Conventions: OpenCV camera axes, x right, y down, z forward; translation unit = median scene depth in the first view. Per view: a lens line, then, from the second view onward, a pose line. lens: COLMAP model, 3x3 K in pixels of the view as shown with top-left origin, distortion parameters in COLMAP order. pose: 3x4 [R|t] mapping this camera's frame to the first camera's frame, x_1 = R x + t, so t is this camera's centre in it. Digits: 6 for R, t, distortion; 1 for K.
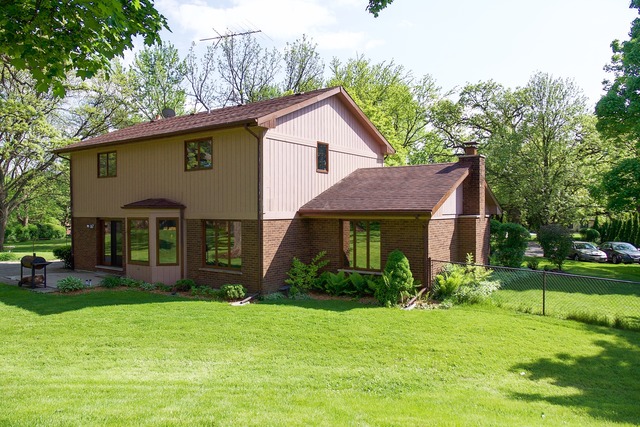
lens RADIAL K [[450.7, 0, 320.0], [0, 450.7, 213.5], [0, 0, 1]] dist [0.001634, -0.000255]
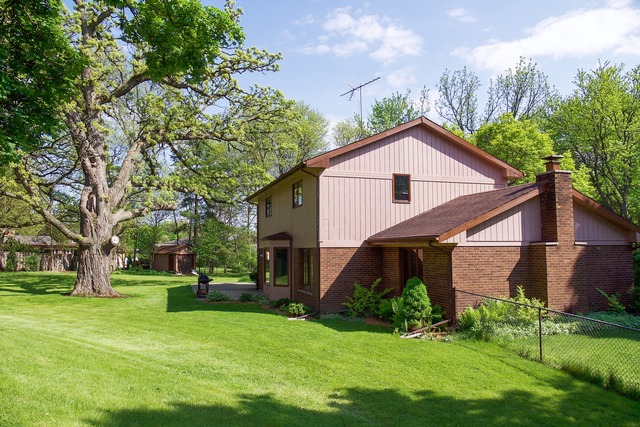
lens RADIAL K [[447.1, 0, 320.0], [0, 447.1, 213.5], [0, 0, 1]] dist [-0.006256, -0.000884]
pose [[0.804508, -0.048610, -0.591949, 0.531242], [-0.002077, 0.996409, -0.084647, 0.023217], [0.593938, 0.069328, 0.801518, 0.085123]]
